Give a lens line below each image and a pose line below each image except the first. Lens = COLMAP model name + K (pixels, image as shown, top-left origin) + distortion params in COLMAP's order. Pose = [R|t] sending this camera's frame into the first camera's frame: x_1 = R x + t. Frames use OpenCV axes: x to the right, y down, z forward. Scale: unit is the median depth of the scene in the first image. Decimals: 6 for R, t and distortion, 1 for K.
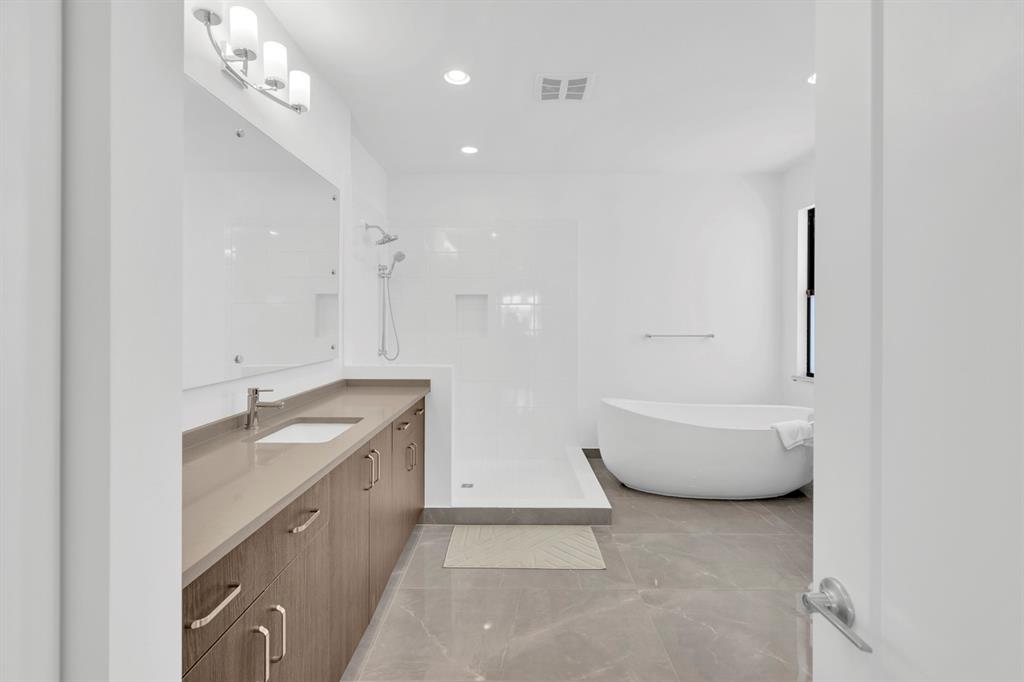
lens RADIAL K [[484.7, 0, 490.2], [0, 484.7, 321.2], [0, 0, 1]] dist [-0.013370, 0.000385]
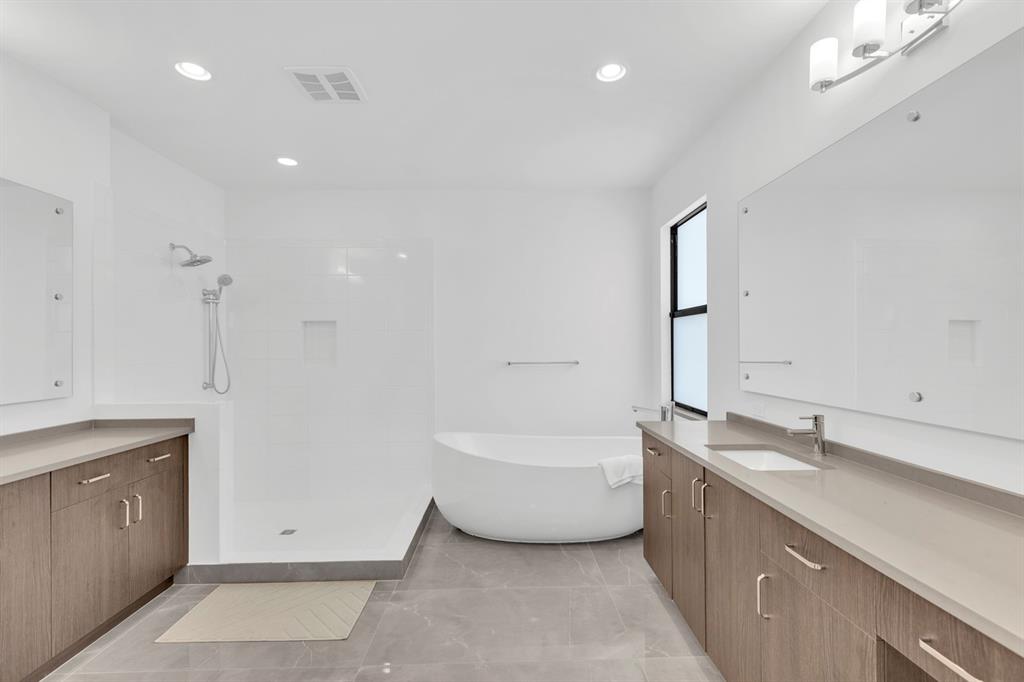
lens RADIAL K [[484.7, 0, 513.5], [0, 484.7, 343.7], [0, 0, 1]] dist [-0.013370, 0.000385]
pose [[0.998926, -0.011593, 0.044861, 0.392834], [0.011799, 0.999921, -0.004312, -0.004034], [-0.044807, 0.004837, 0.998984, 0.096538]]
